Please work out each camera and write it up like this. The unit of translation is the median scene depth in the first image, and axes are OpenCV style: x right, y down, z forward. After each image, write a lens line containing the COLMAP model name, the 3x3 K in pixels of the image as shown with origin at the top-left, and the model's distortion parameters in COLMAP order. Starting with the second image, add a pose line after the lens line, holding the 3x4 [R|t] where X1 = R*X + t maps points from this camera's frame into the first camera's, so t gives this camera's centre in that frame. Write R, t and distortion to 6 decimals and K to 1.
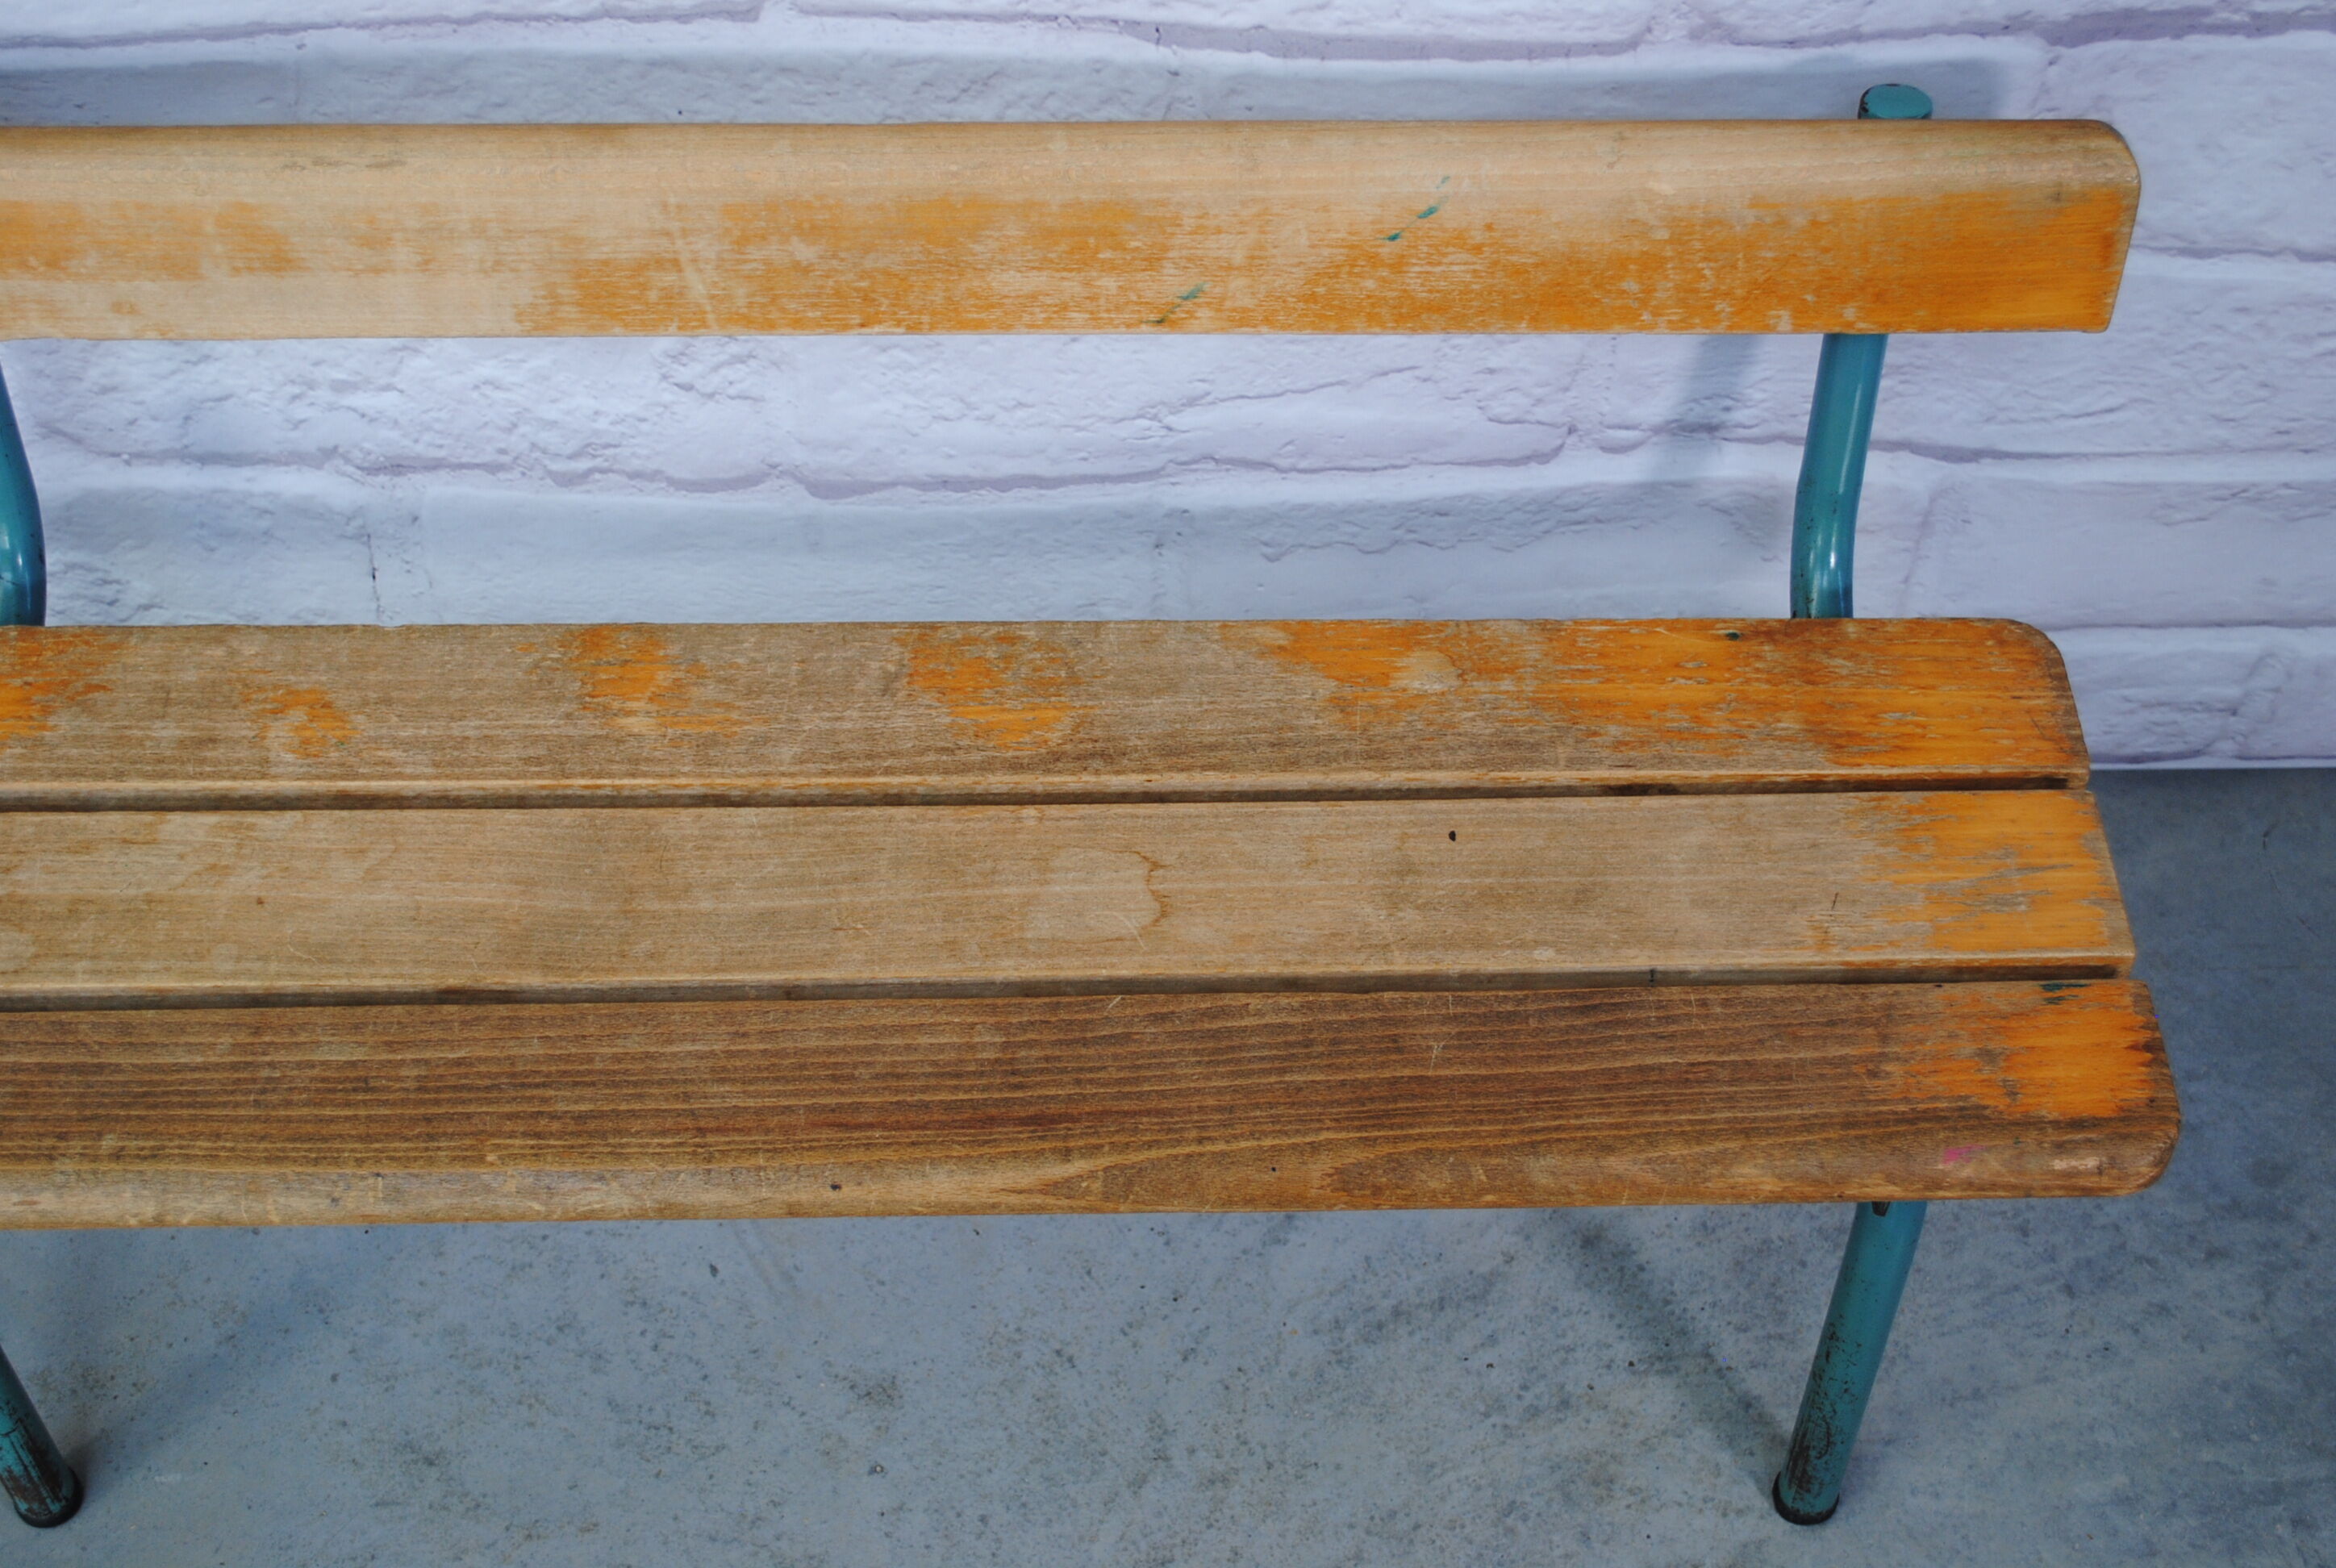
lens RADIAL K [[3175.2, 0, 1183.9], [0, 3175.2, 747.7], [0, 0, 1]] dist [-0.040462, 0.058880]
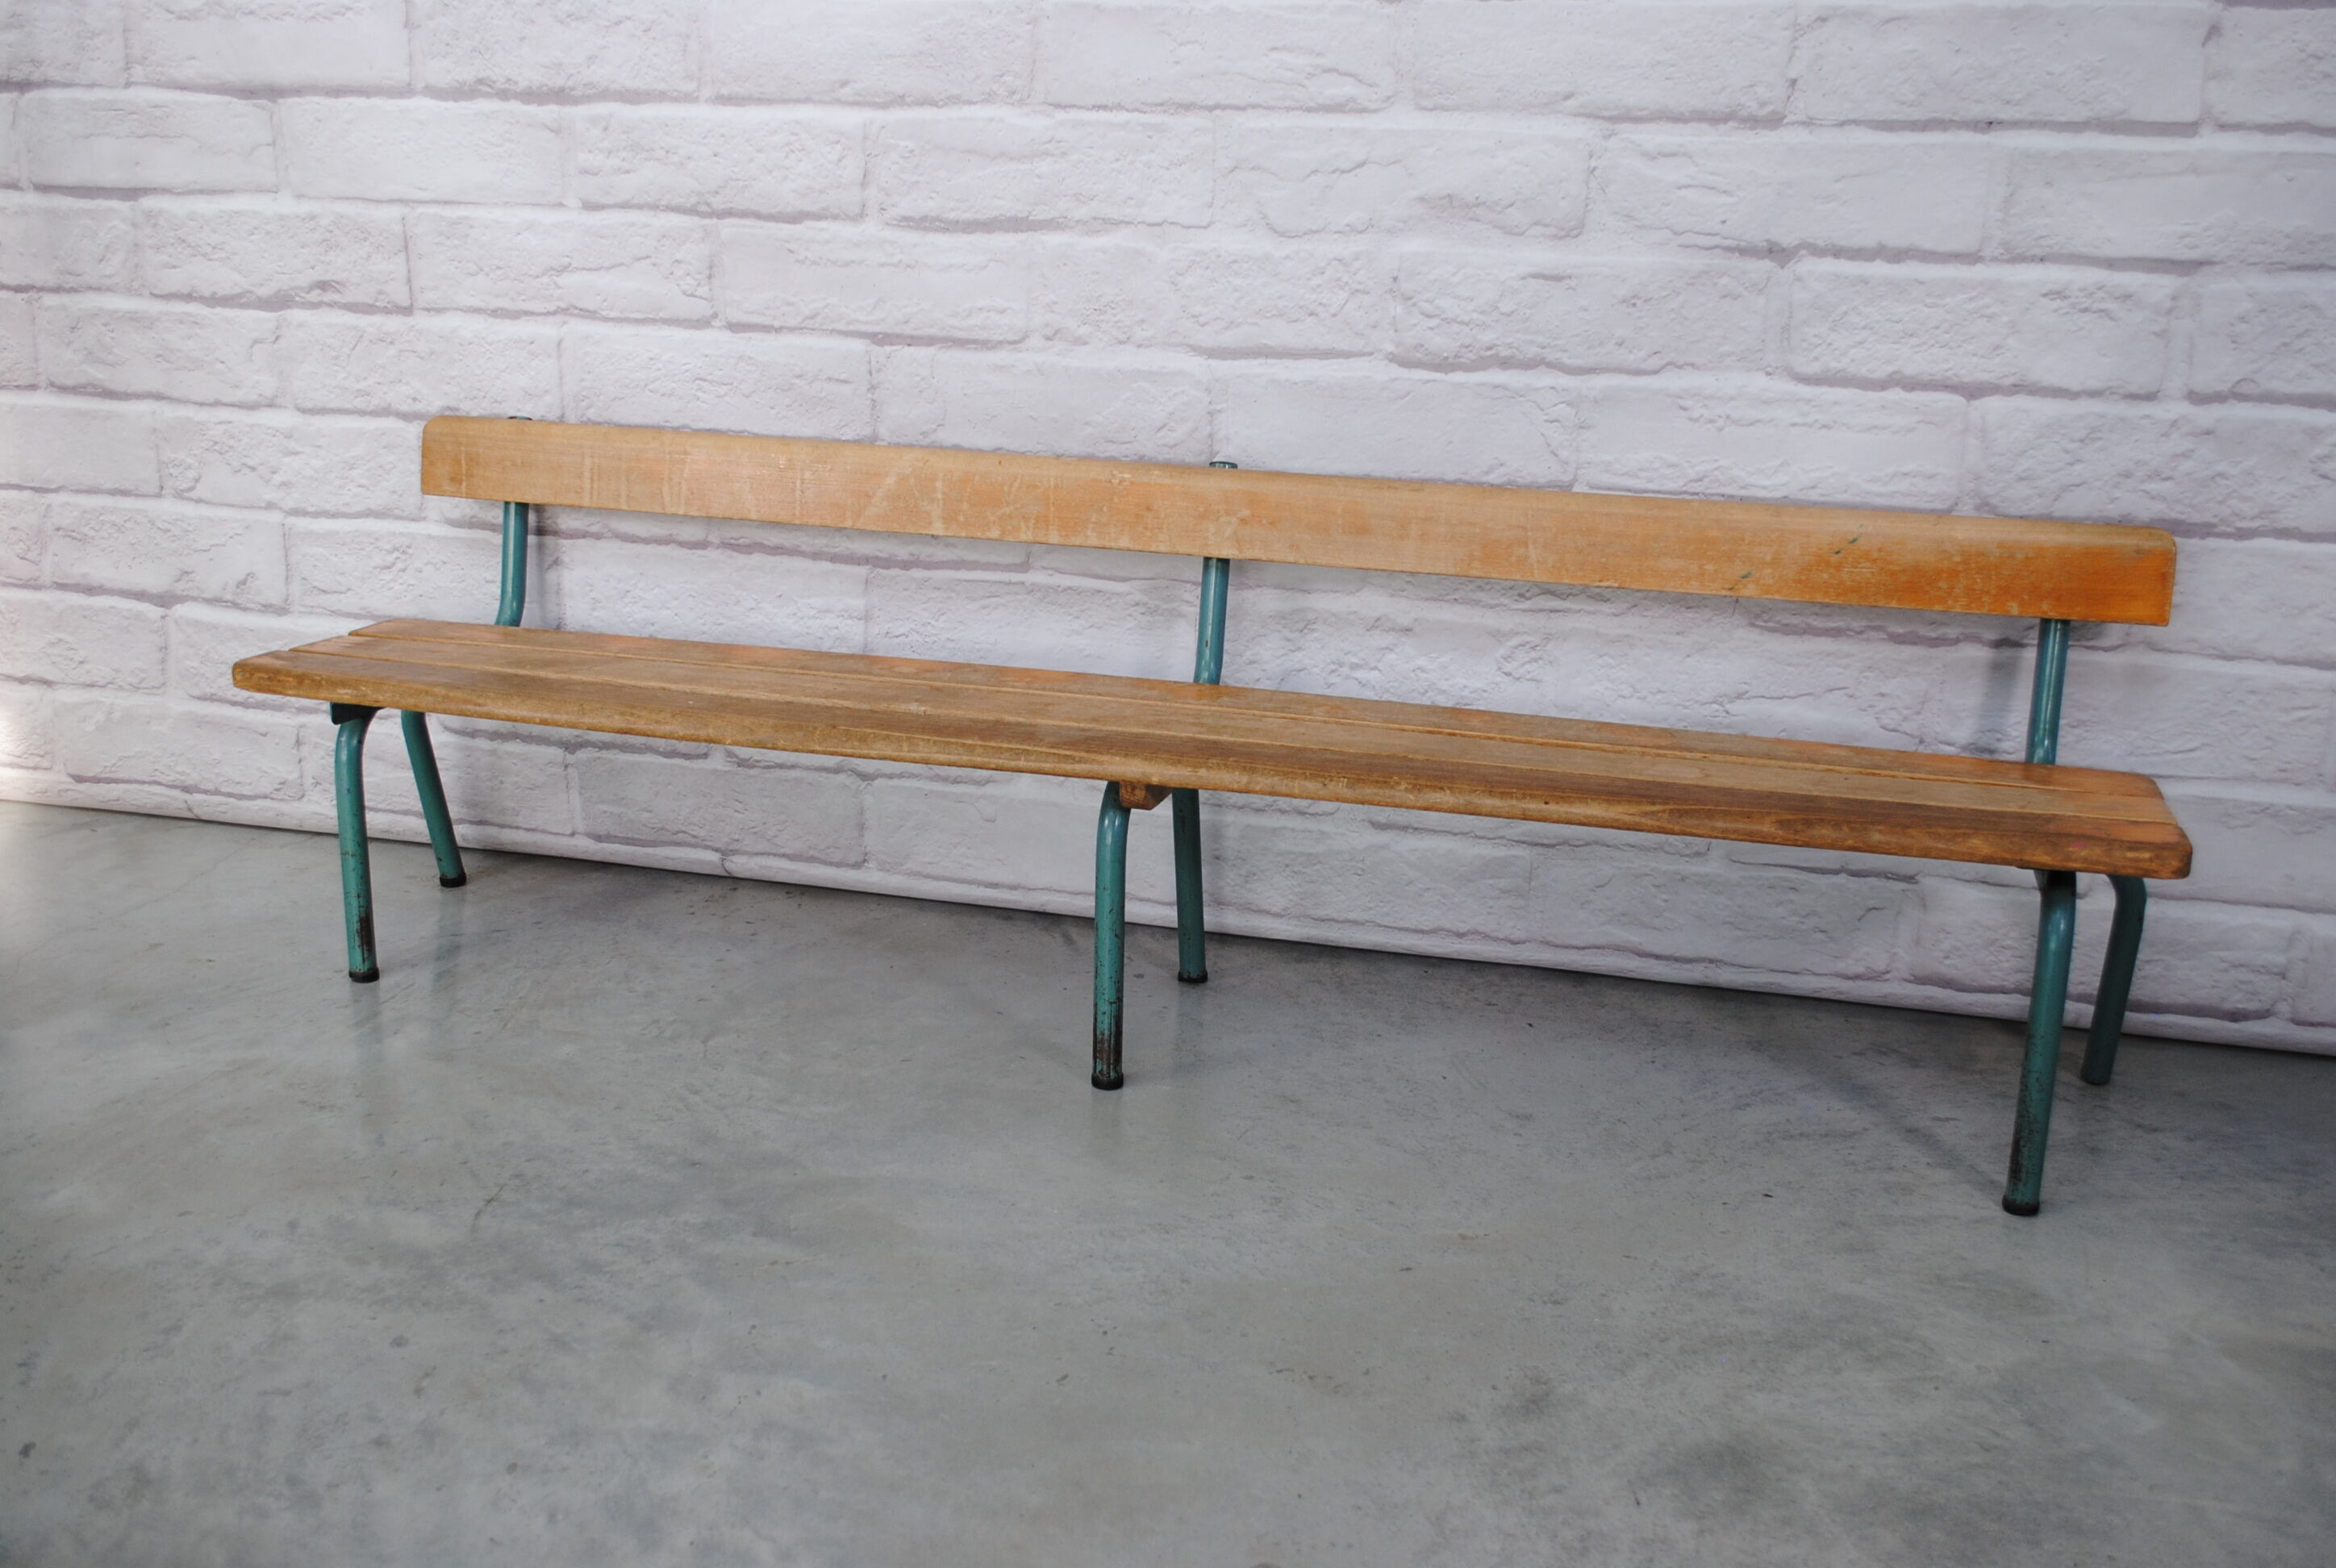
lens RADIAL K [[2230.9, 0, 1191.0], [0, 2230.9, 755.6], [0, 0, 1]] dist [-0.073098, 0.021603]
pose [[0.958400, 0.091710, -0.270295, 0.063211], [-0.230691, 0.806531, -0.544324, 0.919683], [0.168081, 0.584035, 0.794136, -0.267660]]
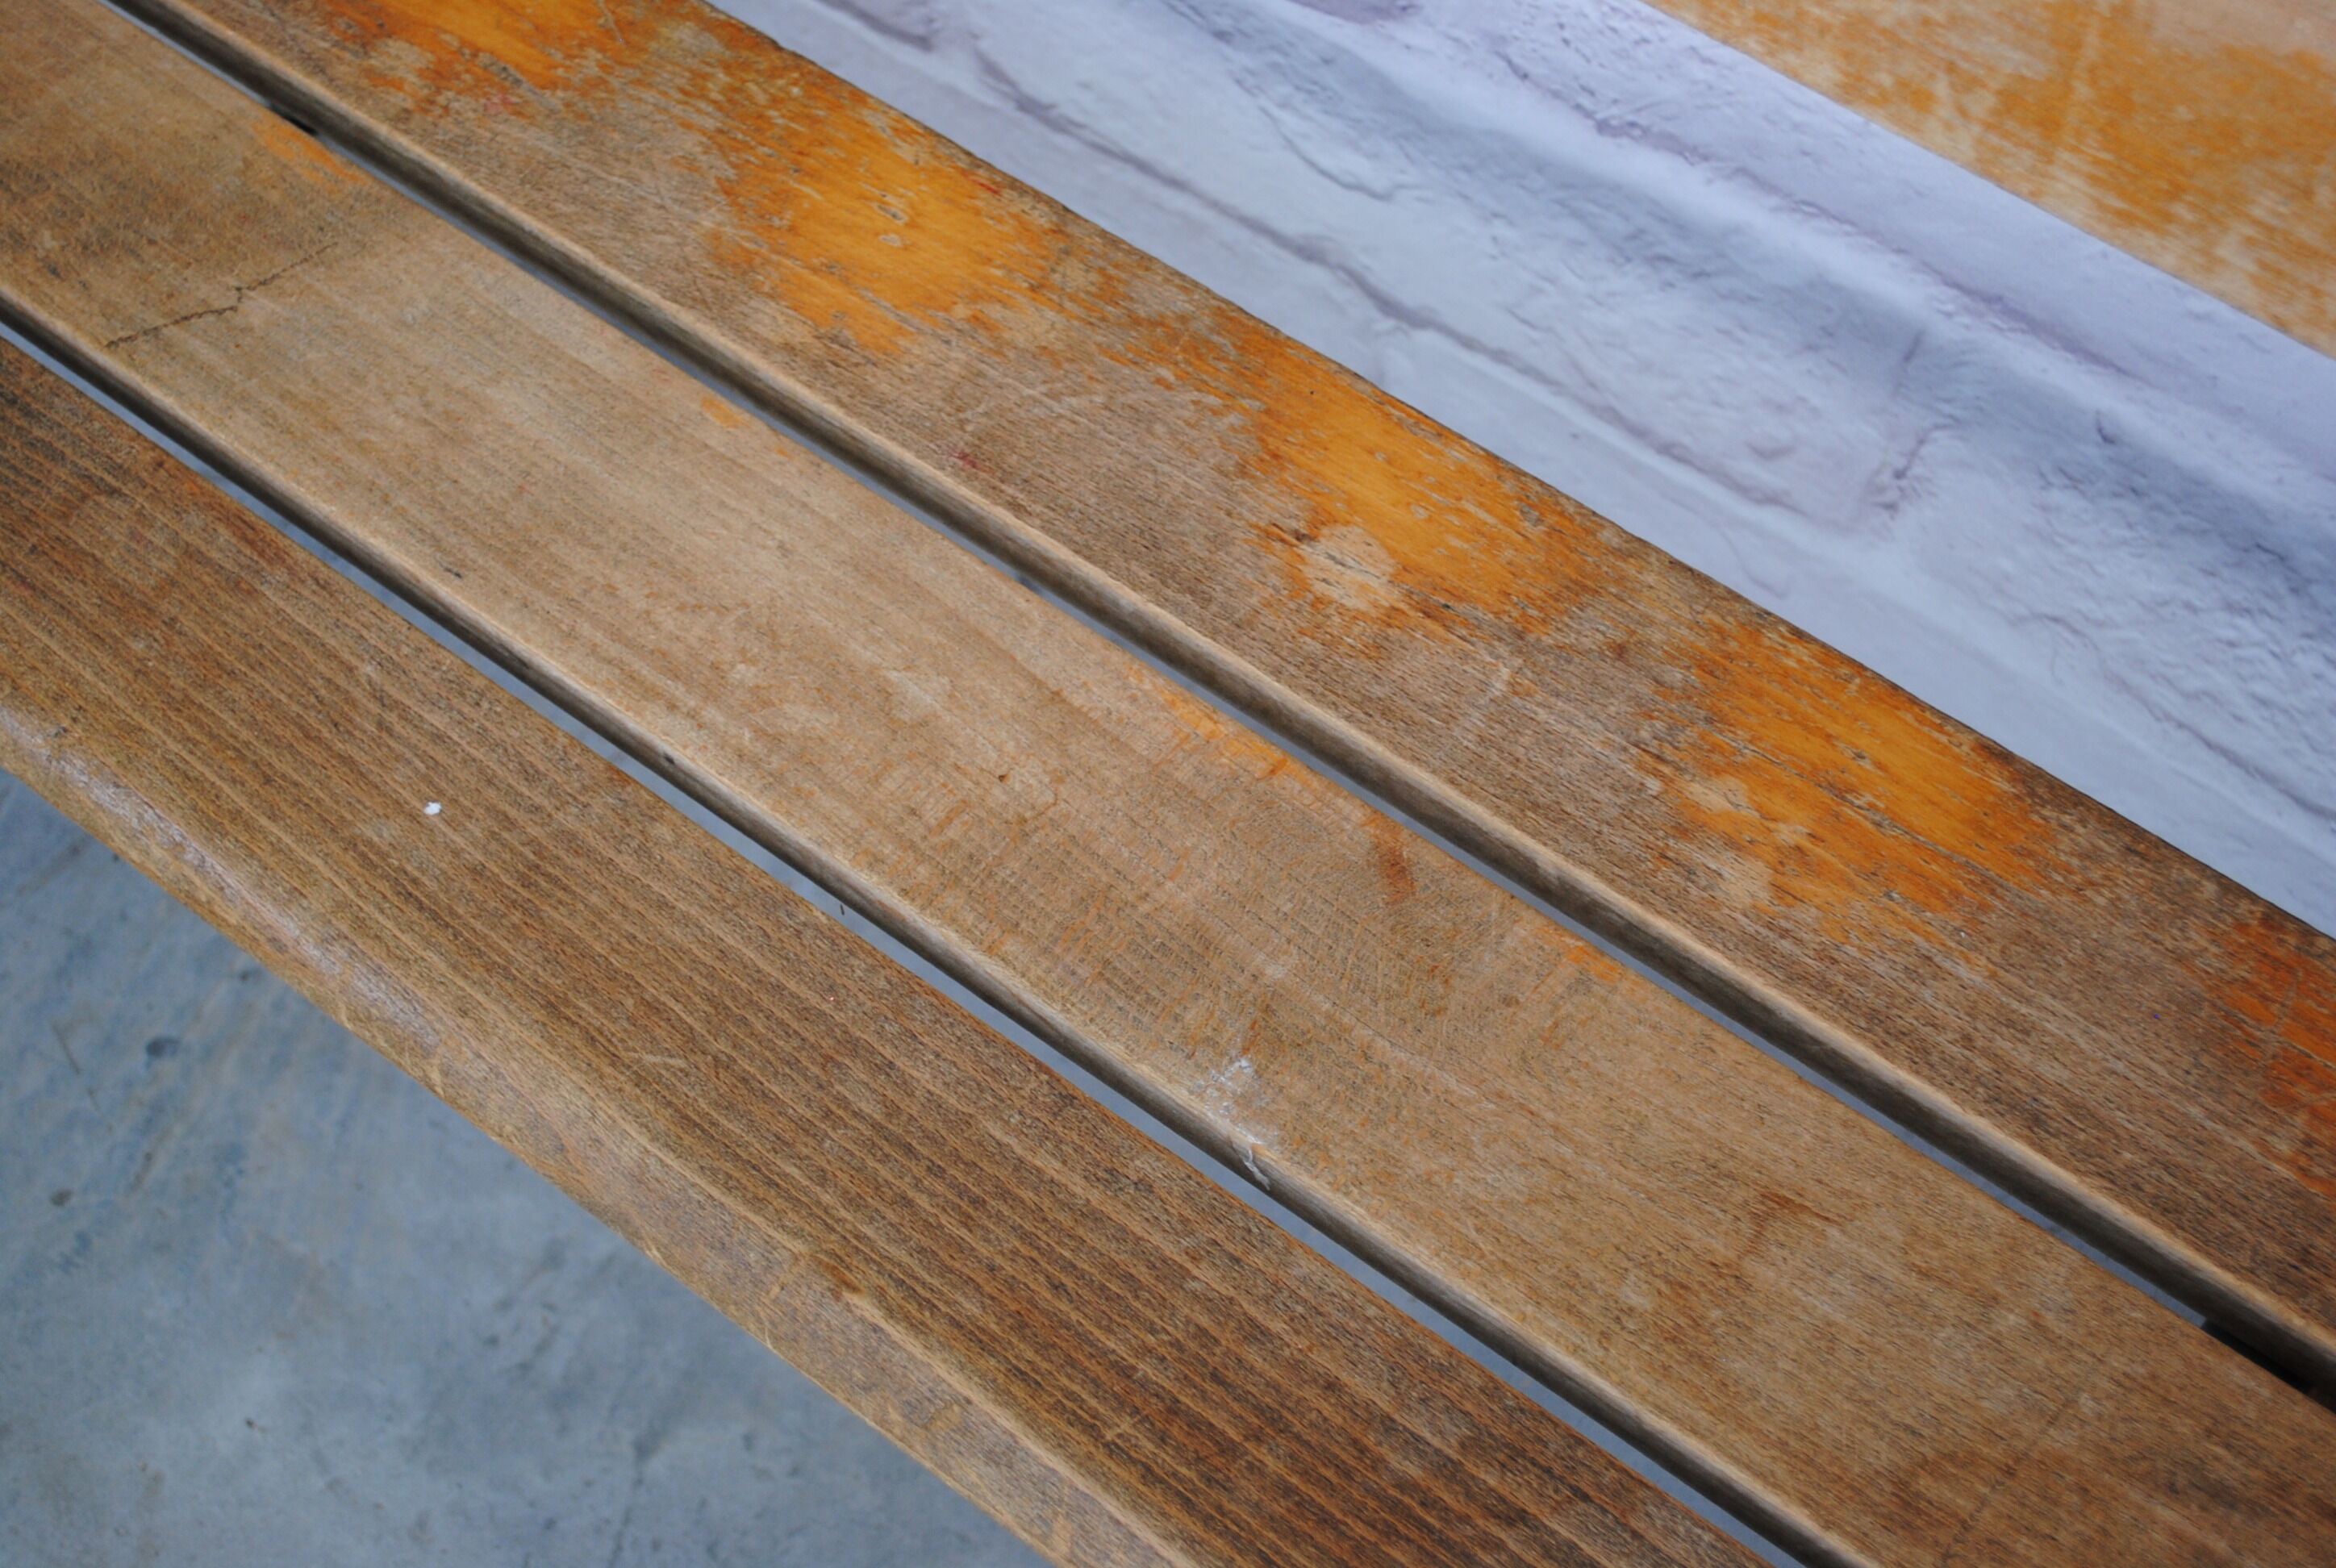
lens RADIAL K [[3579.6, 0, 1192.1], [0, 3579.6, 752.8], [0, 0, 1]] dist [-0.009426, -0.029605]
pose [[0.771722, 0.512840, -0.376086, -0.360424], [-0.446109, 0.858004, 0.254588, -0.137094], [0.453246, -0.028695, 0.890923, 0.385384]]
